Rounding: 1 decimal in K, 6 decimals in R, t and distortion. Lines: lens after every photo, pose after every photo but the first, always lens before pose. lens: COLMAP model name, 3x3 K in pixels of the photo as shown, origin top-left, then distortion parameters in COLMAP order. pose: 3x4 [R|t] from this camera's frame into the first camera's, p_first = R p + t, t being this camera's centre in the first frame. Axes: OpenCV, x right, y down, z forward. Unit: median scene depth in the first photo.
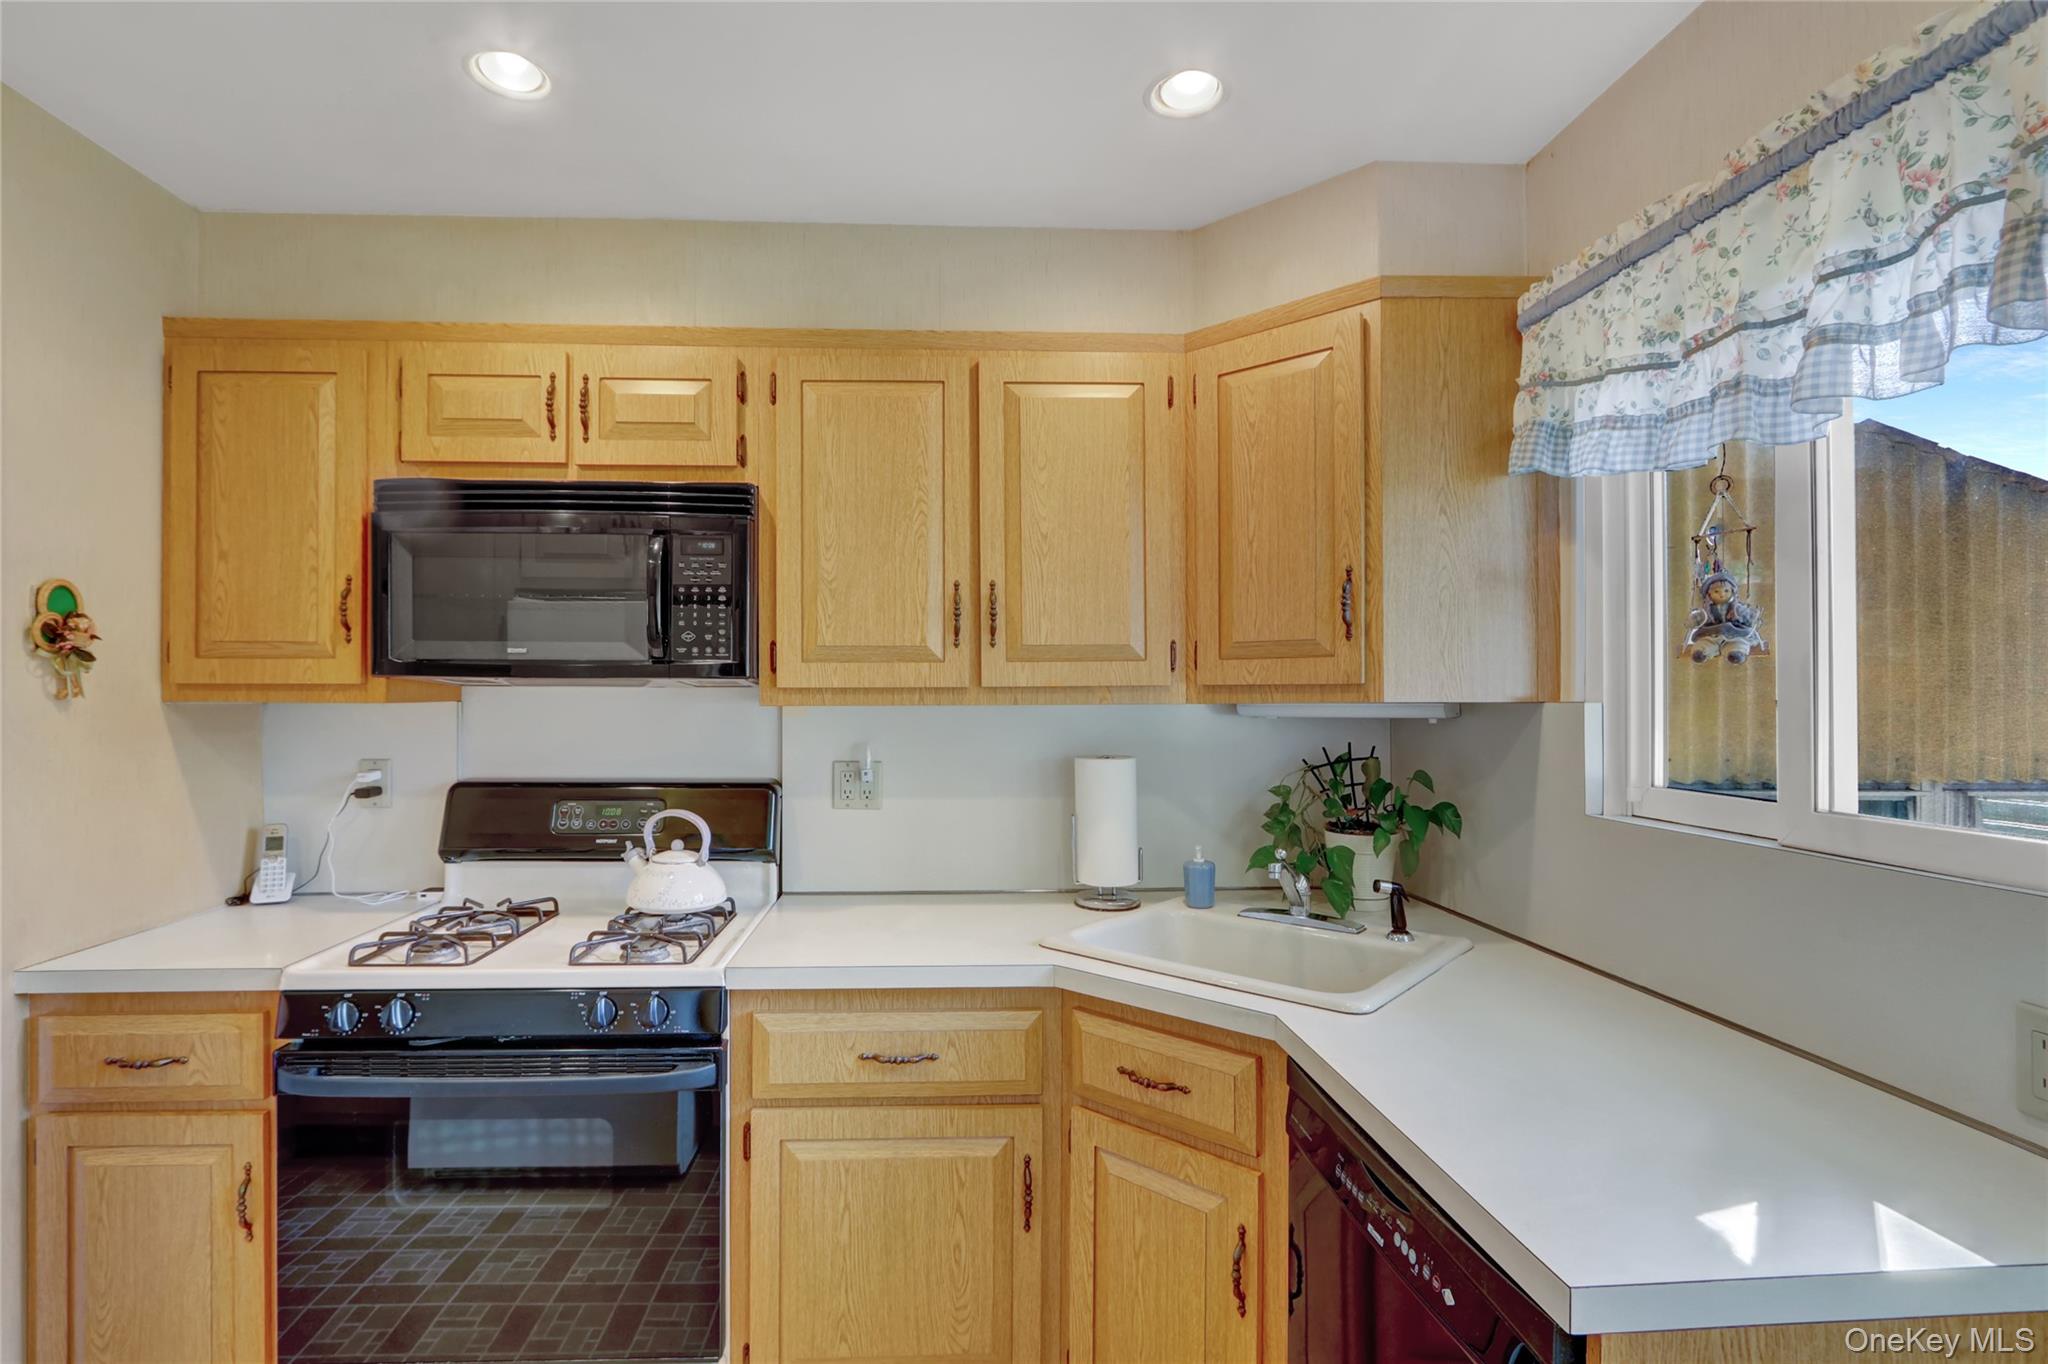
lens RADIAL K [[969.2, 0, 1020.3], [0, 969.2, 684.6], [0, 0, 1]] dist [-0.023072, 0.004267]
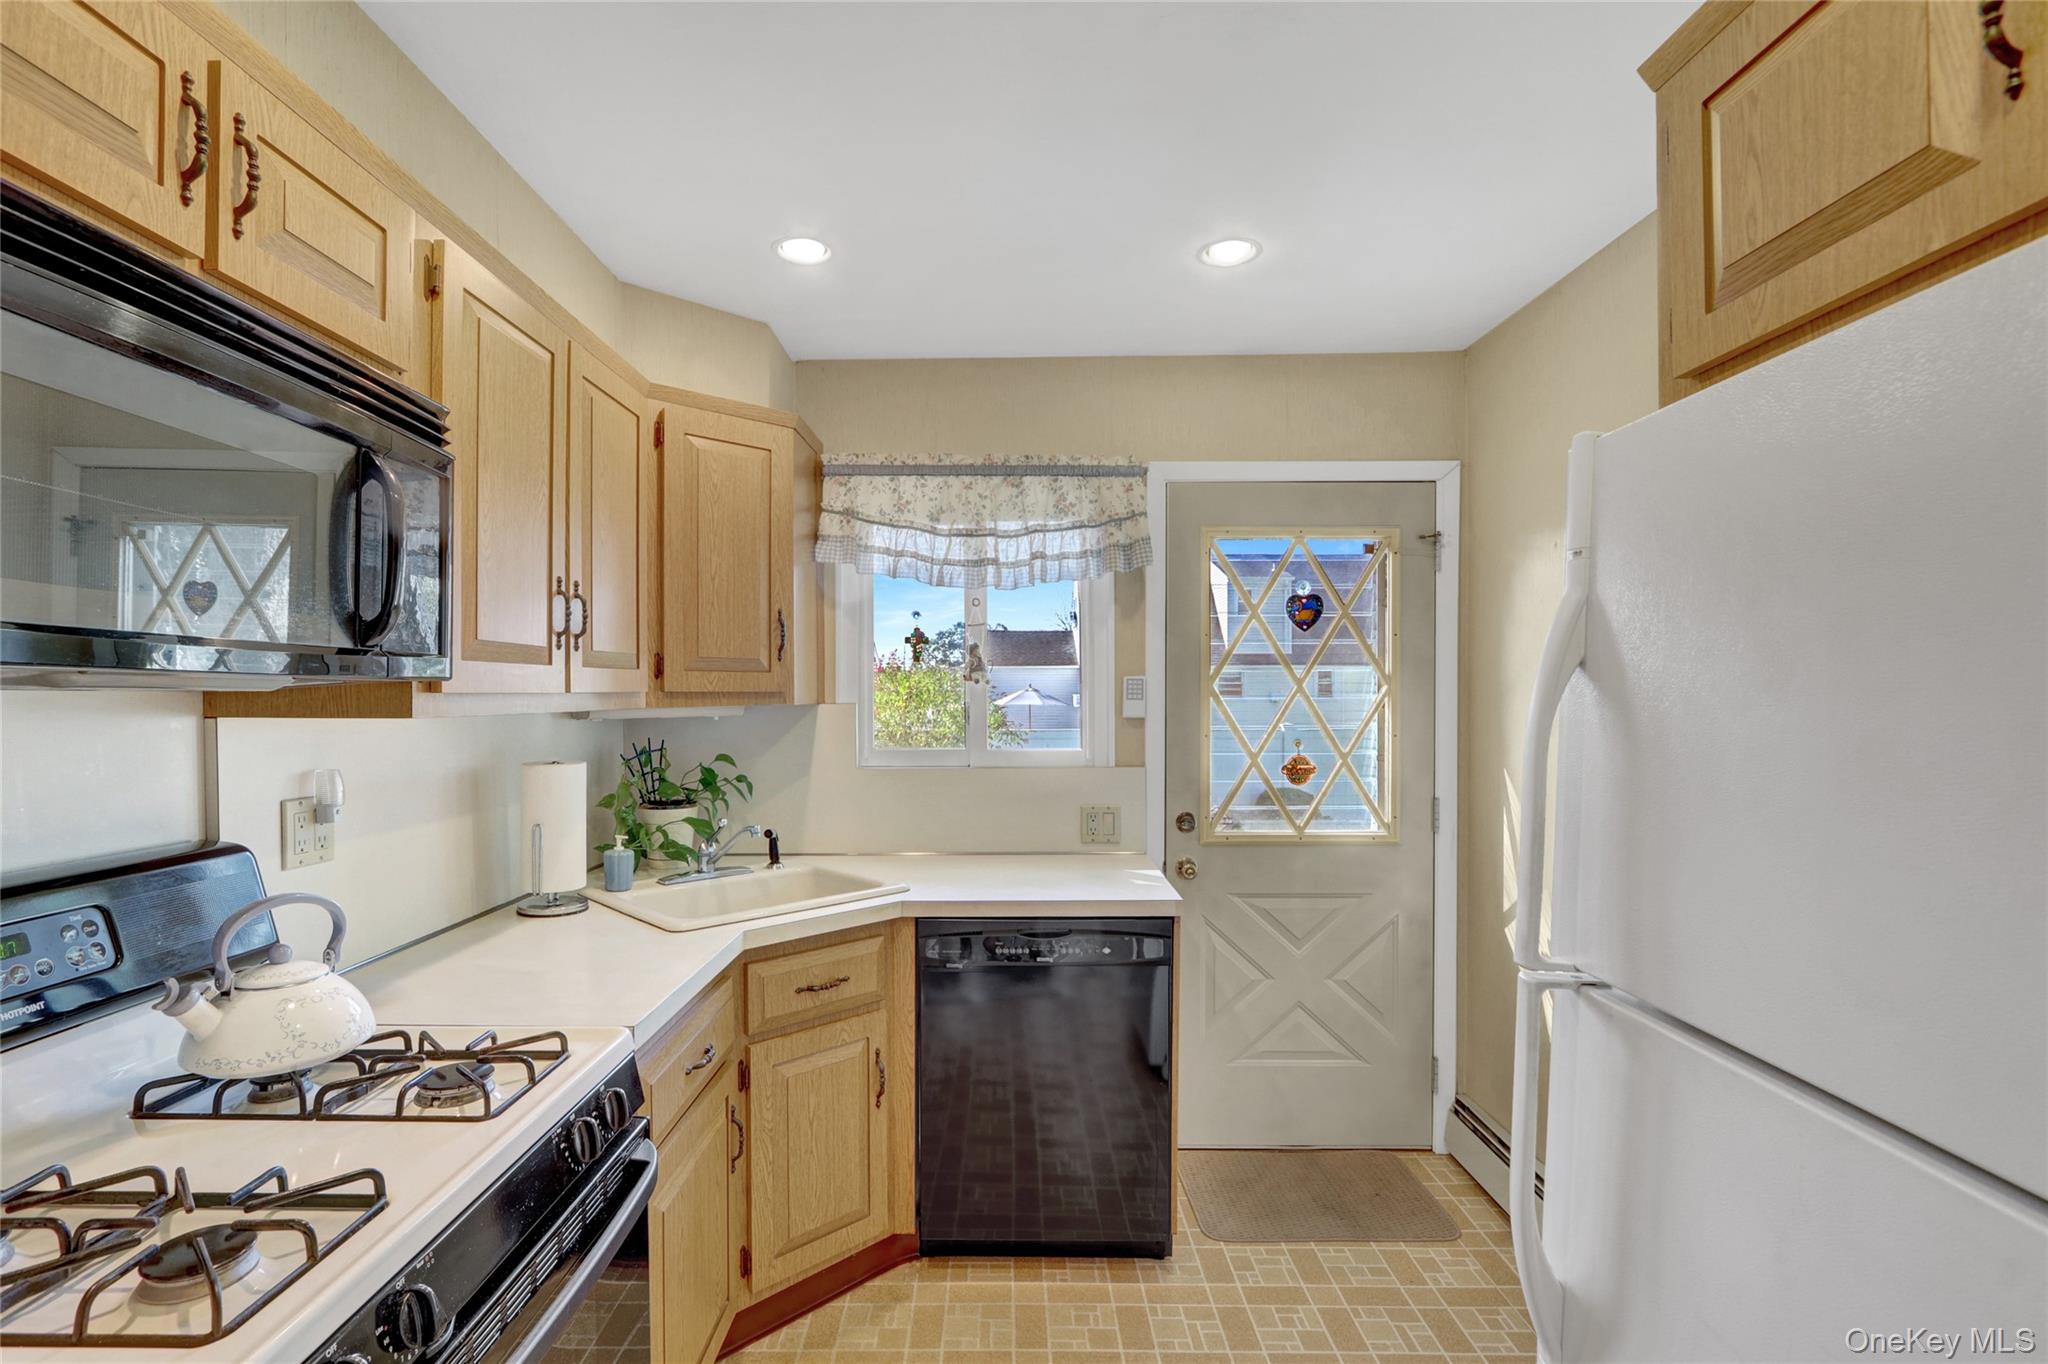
lens RADIAL K [[969.2, 0, 1017.5], [0, 969.2, 690.1], [0, 0, 1]] dist [-0.023072, 0.004267]
pose [[0.043134, 0.008121, 0.999036, -1.206077], [0.000937, 0.999966, -0.008169, 0.009517], [-0.999069, 0.001289, 0.043125, 0.670696]]
